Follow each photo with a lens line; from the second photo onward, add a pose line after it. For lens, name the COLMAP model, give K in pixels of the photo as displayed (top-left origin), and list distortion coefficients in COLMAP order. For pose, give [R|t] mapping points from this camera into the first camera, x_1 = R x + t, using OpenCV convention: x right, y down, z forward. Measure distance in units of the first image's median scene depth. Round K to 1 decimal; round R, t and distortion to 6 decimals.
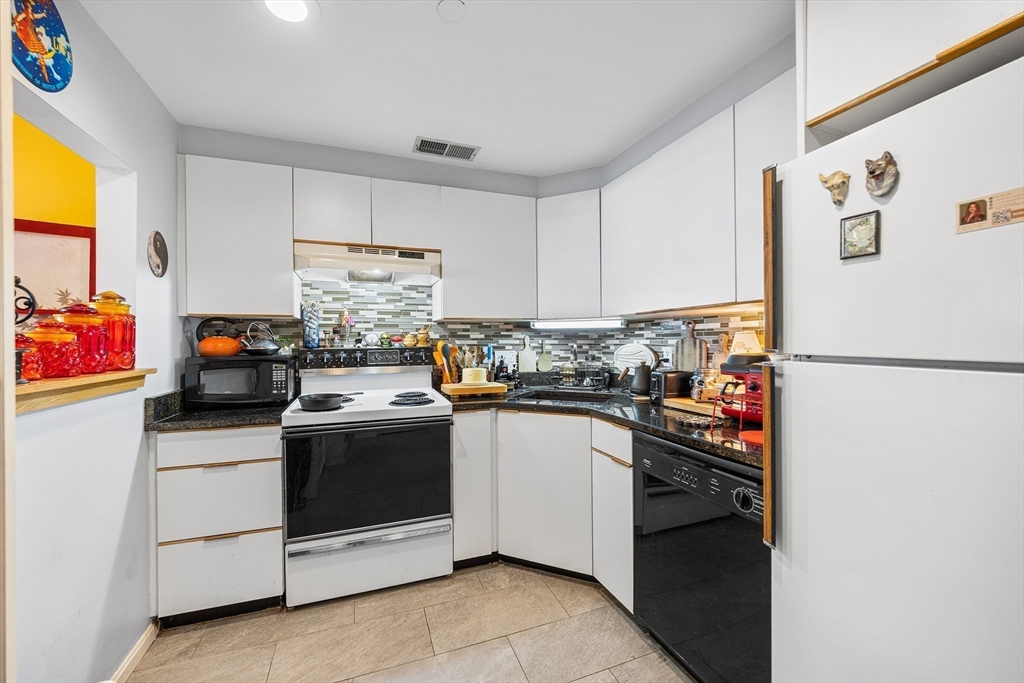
lens RADIAL K [[410.3, 0, 512.0], [0, 410.3, 341.9], [0, 0, 1]] dist [-0.008647, 0.000088]
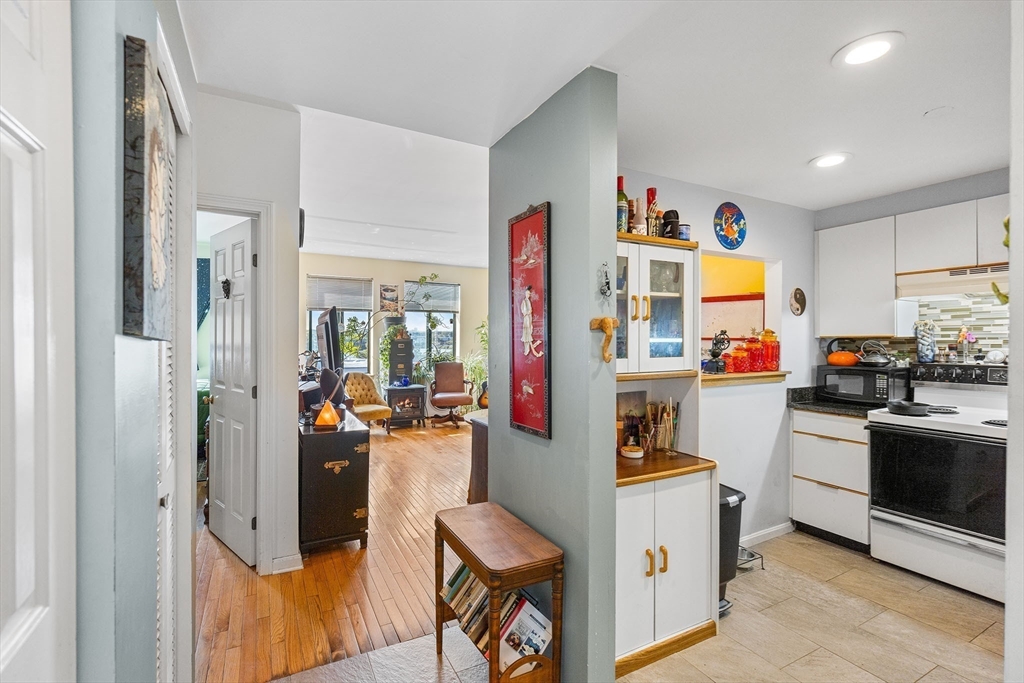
lens RADIAL K [[467.3, 0, 512.4], [0, 467.3, 341.2], [0, 0, 1]] dist [-0.004547, -0.000951]
pose [[0.142791, 0.005665, -0.989737, 0.693463], [-0.004214, 0.999978, 0.005116, -0.051370], [0.989744, 0.003440, 0.142812, -0.341615]]
